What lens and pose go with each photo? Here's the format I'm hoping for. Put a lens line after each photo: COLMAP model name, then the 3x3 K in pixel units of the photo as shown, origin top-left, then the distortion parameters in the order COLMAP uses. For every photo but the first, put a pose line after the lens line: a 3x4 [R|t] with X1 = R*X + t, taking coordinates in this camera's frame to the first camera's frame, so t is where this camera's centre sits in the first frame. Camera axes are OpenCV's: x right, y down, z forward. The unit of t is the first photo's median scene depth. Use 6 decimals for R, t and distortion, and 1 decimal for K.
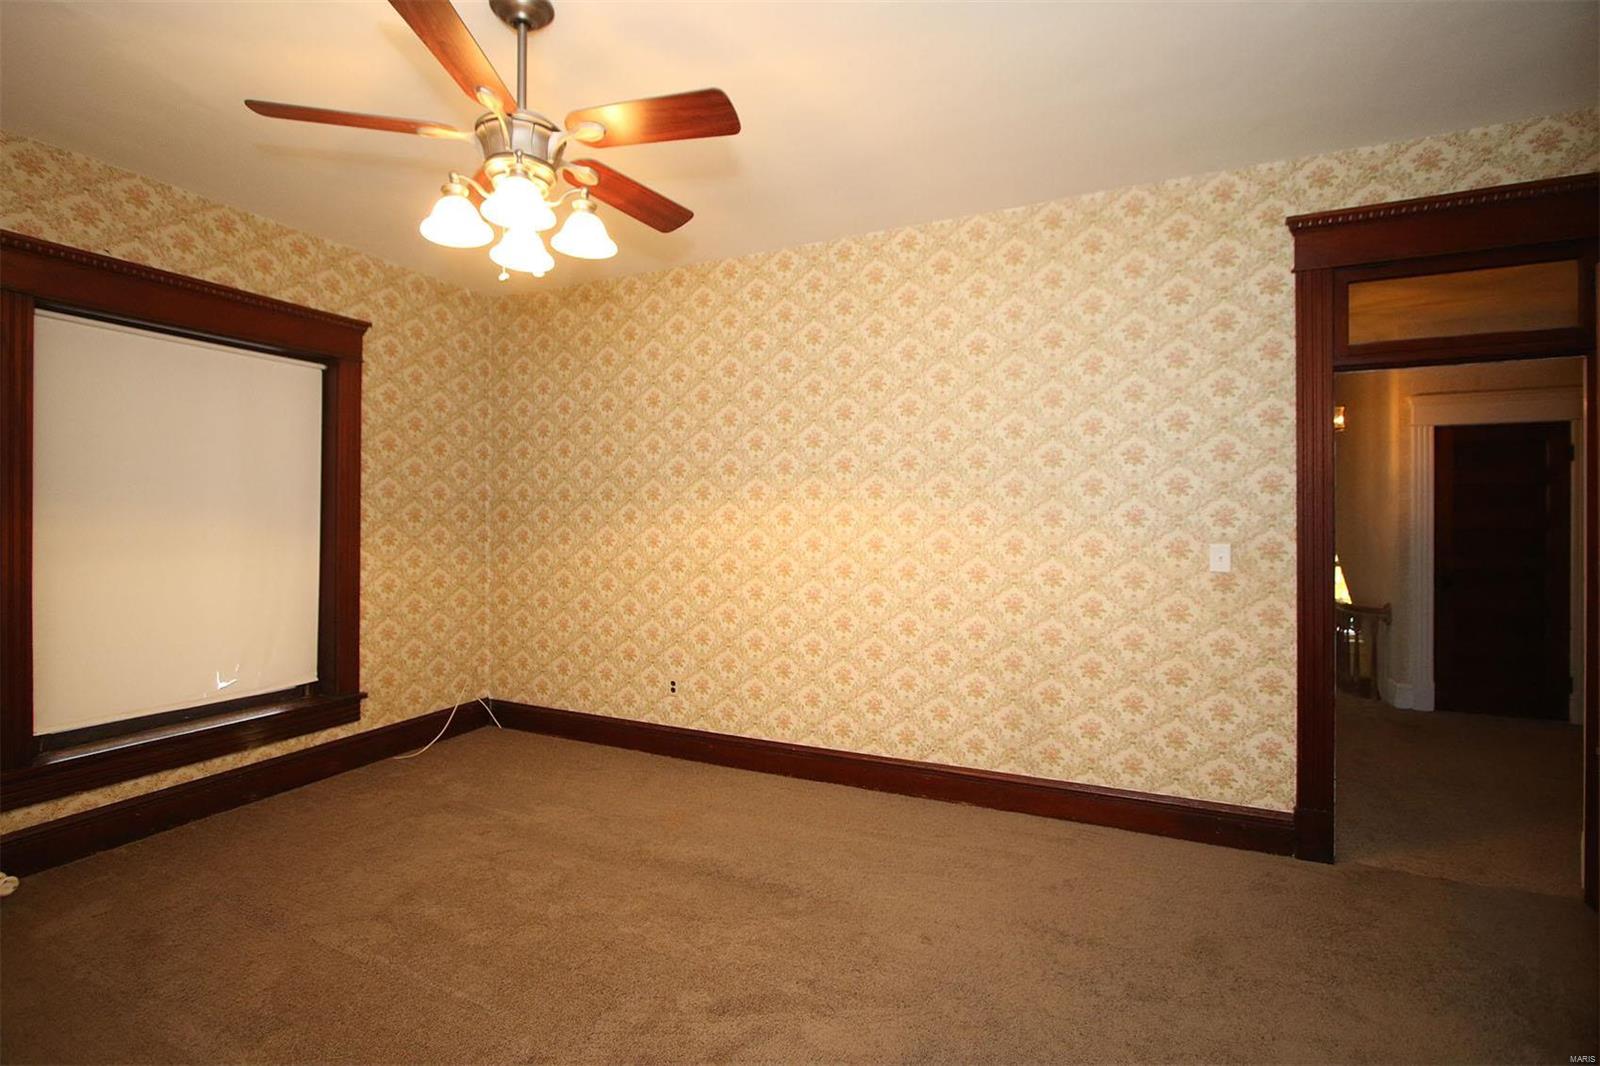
lens RADIAL K [[732.7, 0, 801.6], [0, 732.7, 531.1], [0, 0, 1]] dist [0.000929, -0.000215]
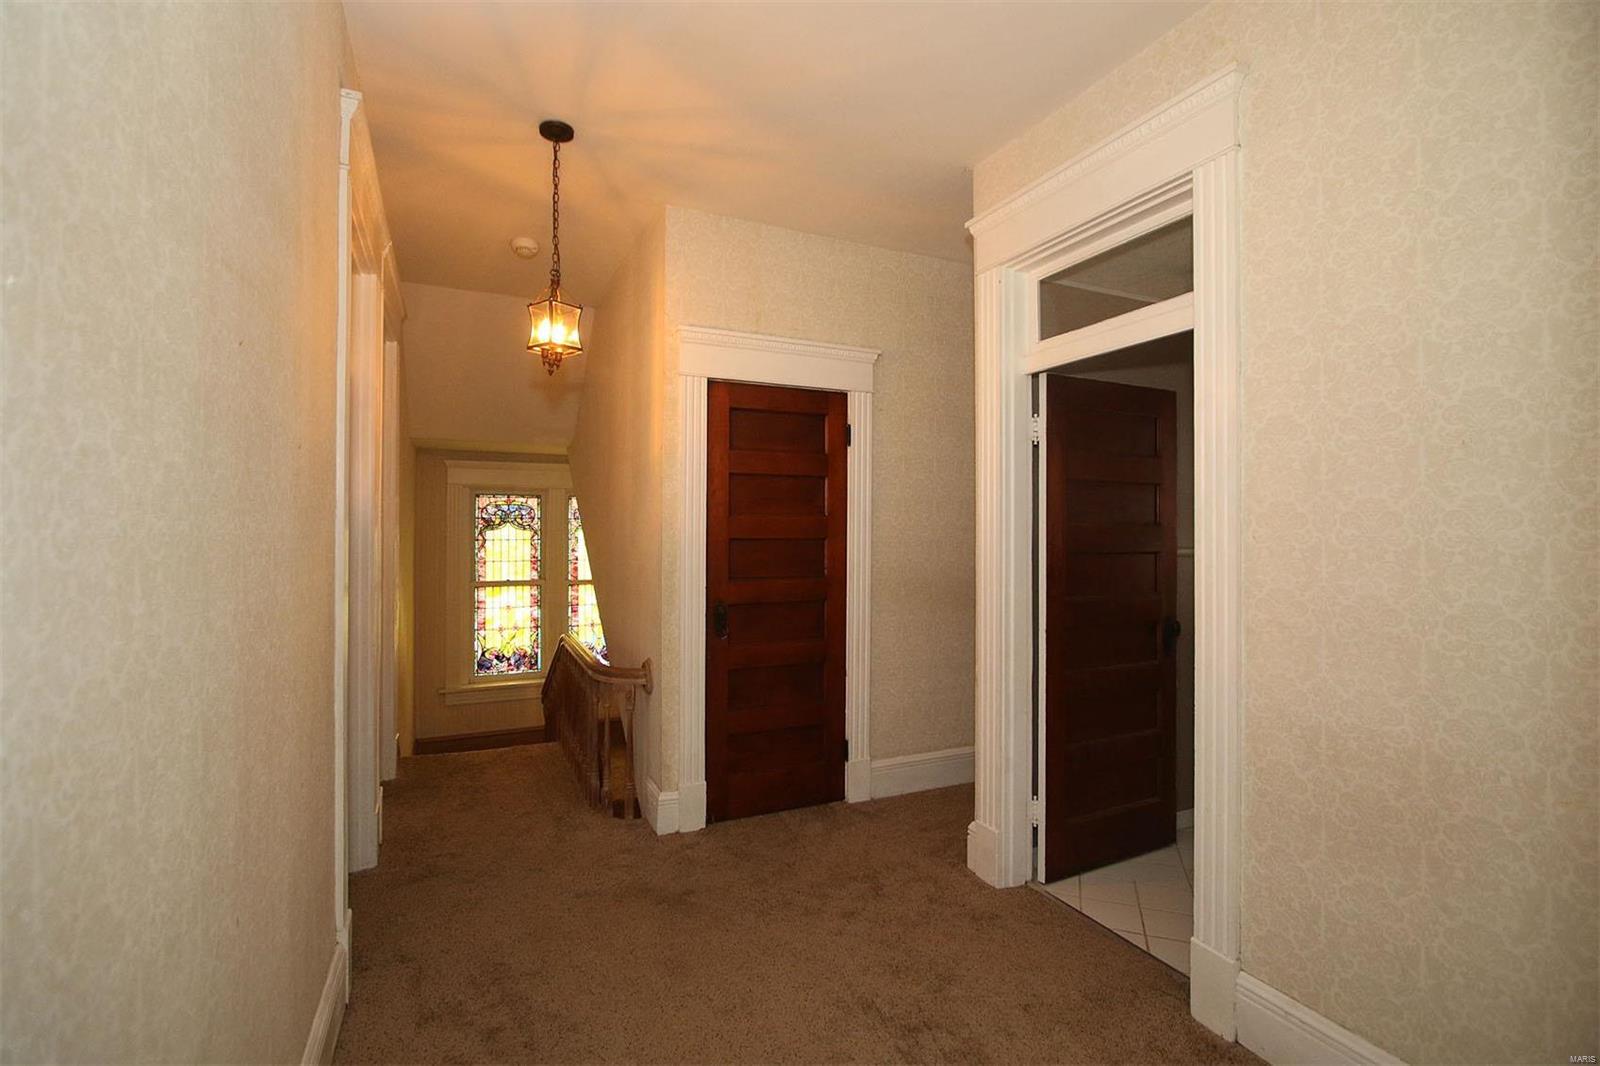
lens RADIAL K [[732.7, 0, 802.4], [0, 732.7, 532.0], [0, 0, 1]] dist [0.000929, -0.000215]
pose [[0.649263, 0.005580, 0.760543, 0.432363], [-0.006295, 0.999978, -0.001963, -0.007009], [-0.760538, -0.003513, 0.649284, 0.522429]]
